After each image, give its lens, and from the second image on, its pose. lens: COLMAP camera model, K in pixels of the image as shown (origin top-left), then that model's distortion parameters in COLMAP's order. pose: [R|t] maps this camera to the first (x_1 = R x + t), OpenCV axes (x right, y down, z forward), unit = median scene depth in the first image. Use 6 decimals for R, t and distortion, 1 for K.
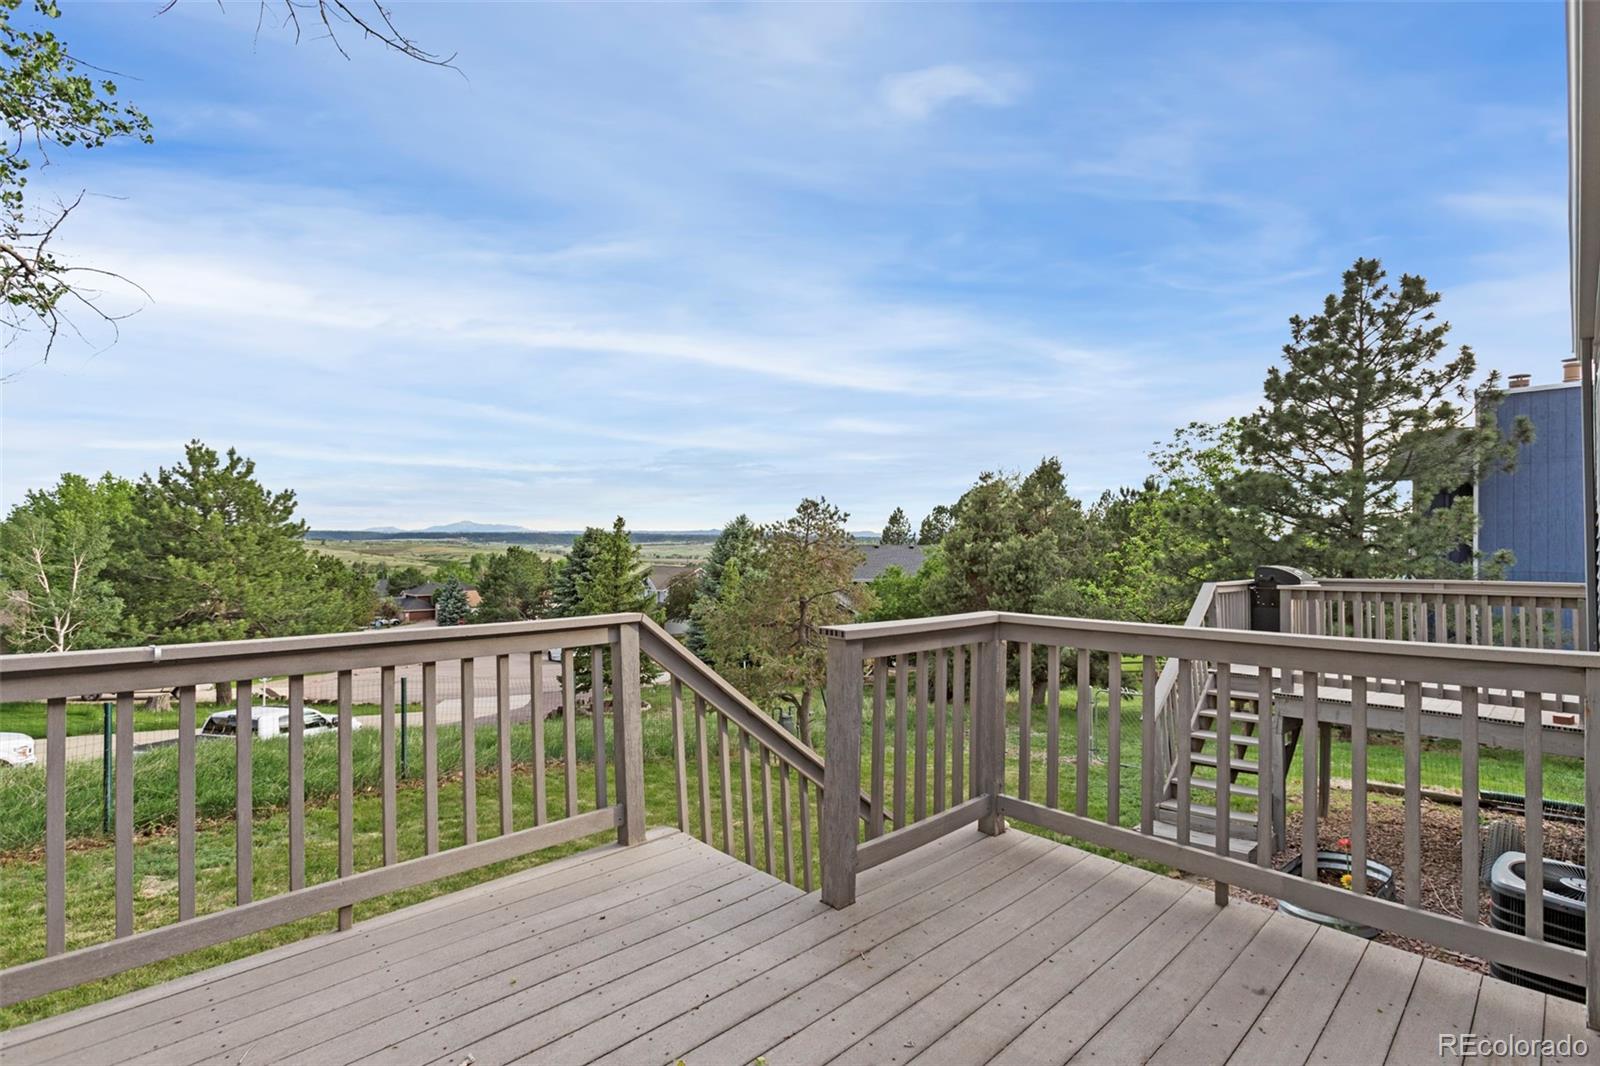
lens RADIAL K [[736.2, 0, 803.9], [0, 736.2, 538.6], [0, 0, 1]] dist [0.005146, 0.001324]
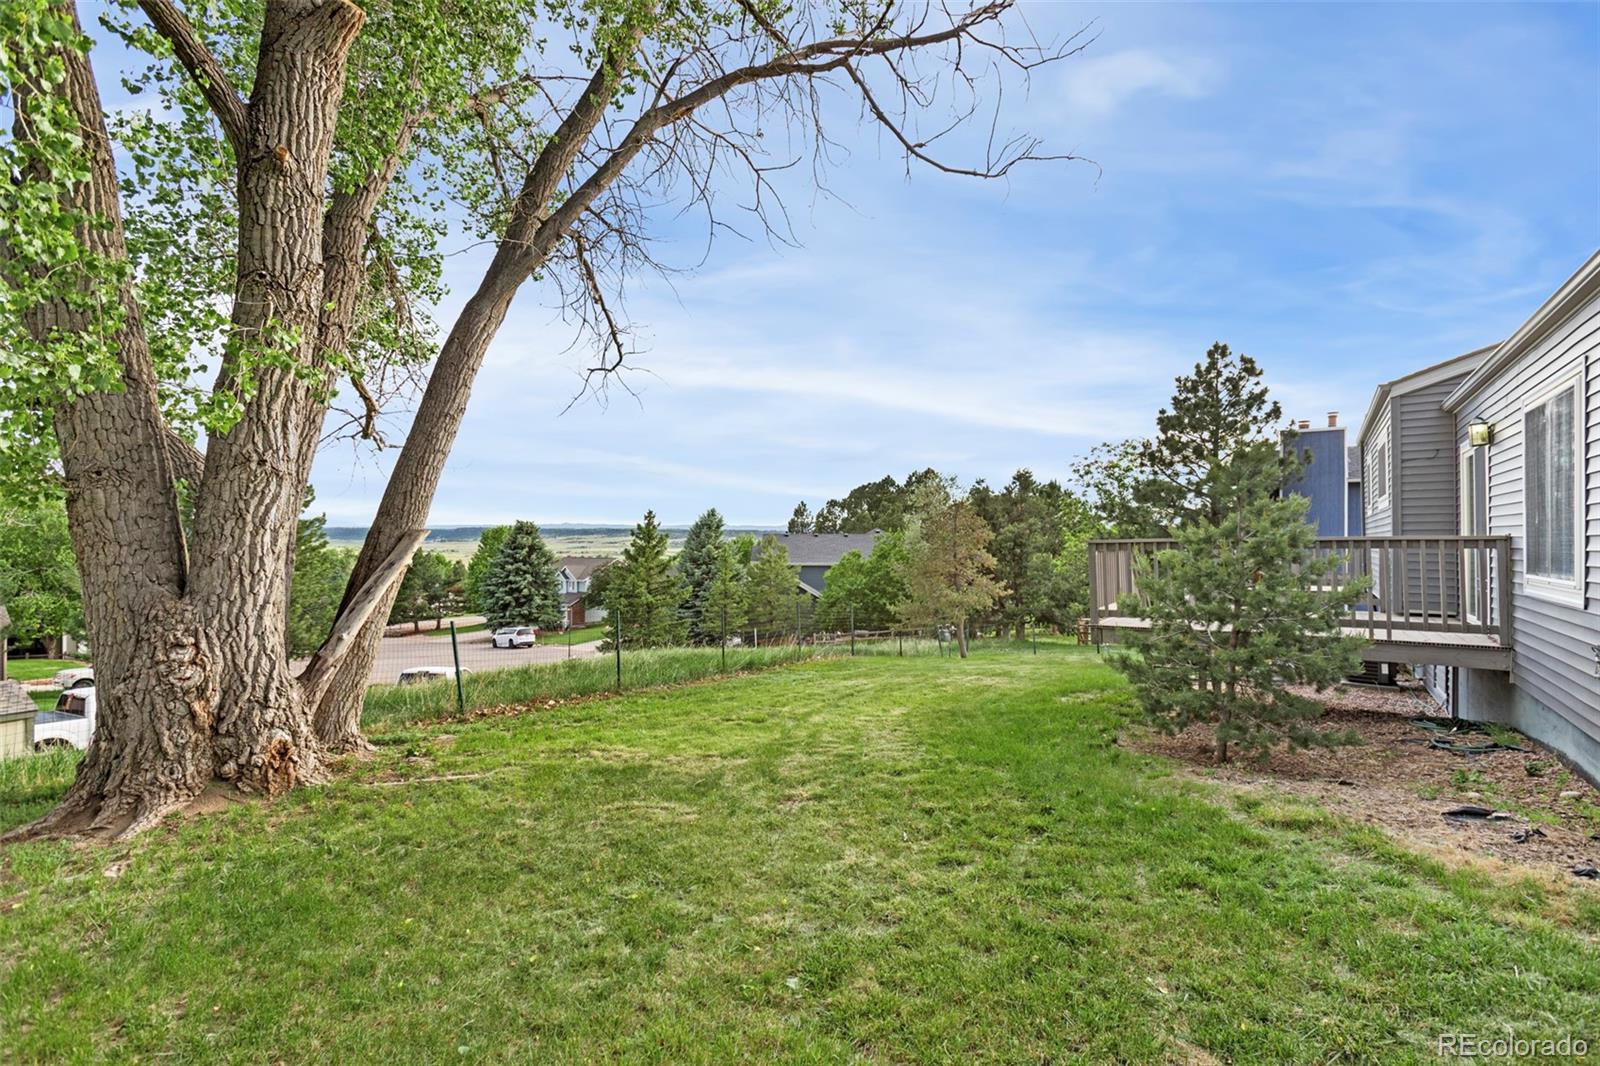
lens RADIAL K [[736.2, 0, 795.2], [0, 736.2, 541.8], [0, 0, 1]] dist [0.005146, 0.001324]
pose [[0.980048, -0.011608, 0.198424, -0.422500], [0.008652, 0.999838, 0.015761, 0.006466], [-0.198575, -0.013730, 0.979990, -0.341805]]
